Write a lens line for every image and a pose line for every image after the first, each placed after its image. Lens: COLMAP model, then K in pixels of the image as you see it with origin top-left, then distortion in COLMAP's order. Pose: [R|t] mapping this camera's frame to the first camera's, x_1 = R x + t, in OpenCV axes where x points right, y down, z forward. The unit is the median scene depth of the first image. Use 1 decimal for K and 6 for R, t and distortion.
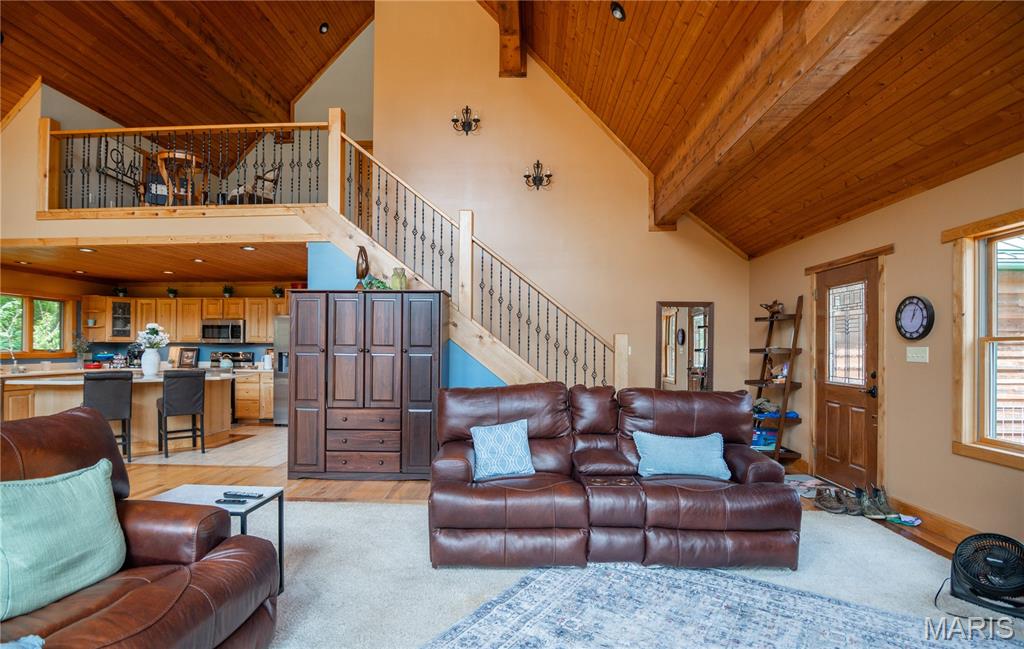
lens RADIAL K [[506.0, 0, 508.6], [0, 506.0, 342.0], [0, 0, 1]] dist [-0.015296, 0.000138]
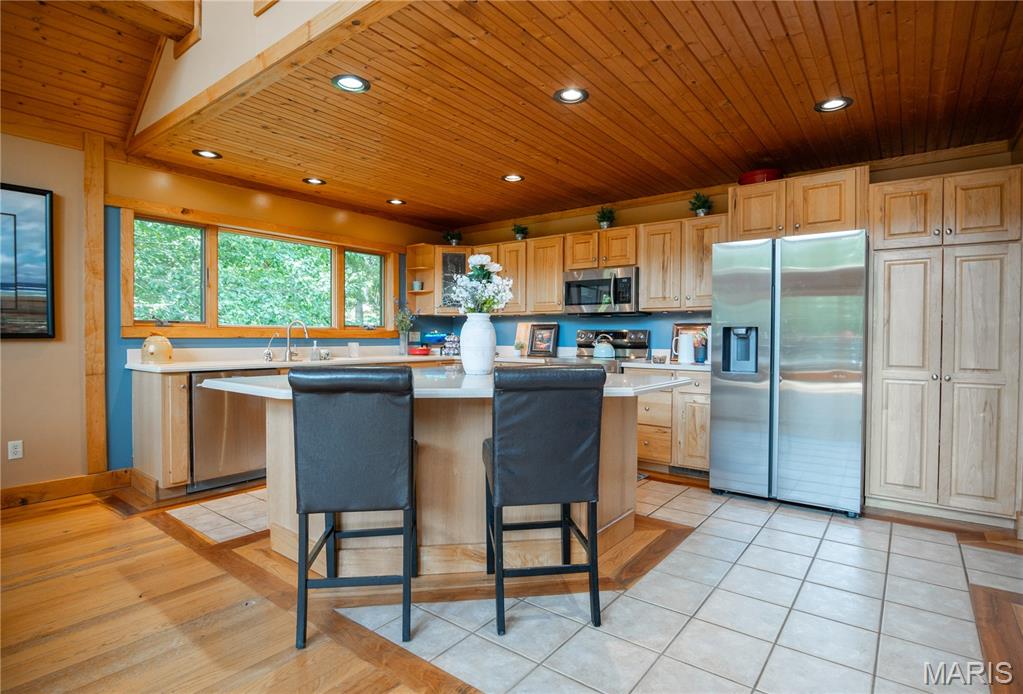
lens RADIAL K [[518.7, 0, 513.1], [0, 518.7, 342.3], [0, 0, 1]] dist [-0.001902, 0.000100]
pose [[0.819681, 0.007029, -0.572777, -0.328337], [0.002817, 0.999863, 0.016302, 0.024585], [0.572813, -0.014976, 0.819549, 0.497280]]
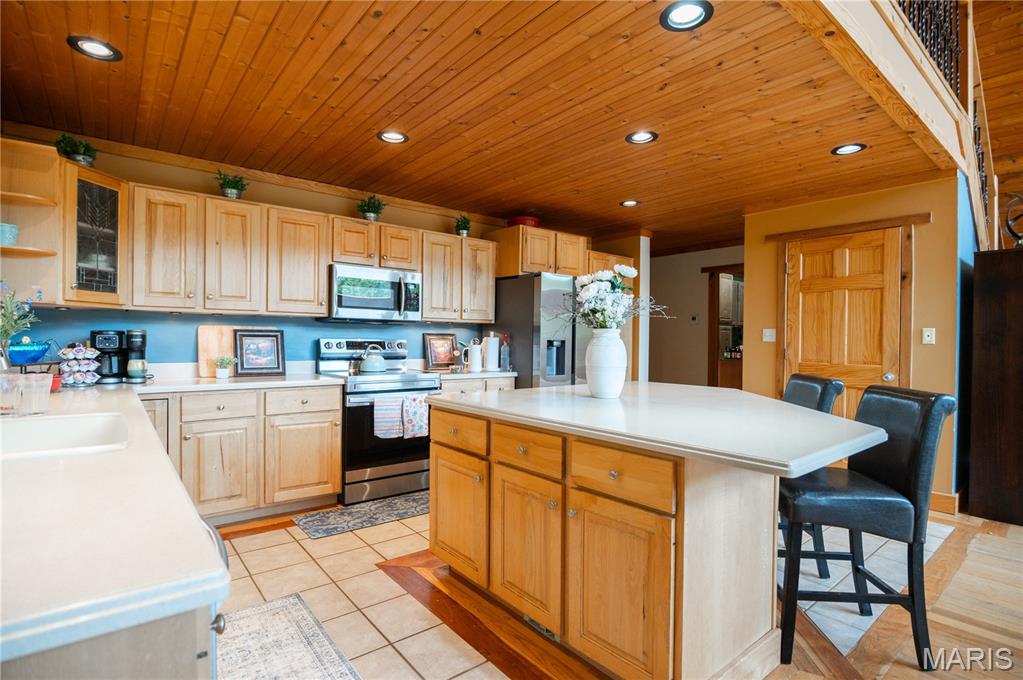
lens RADIAL K [[500.2, 0, 508.6], [0, 500.2, 341.4], [0, 0, 1]] dist [-0.018682, -0.000404]
pose [[0.750479, -0.000151, 0.660895, -0.789247], [-0.008304, 0.999919, 0.009659, 0.016882], [-0.660842, -0.012737, 0.750417, 0.585035]]
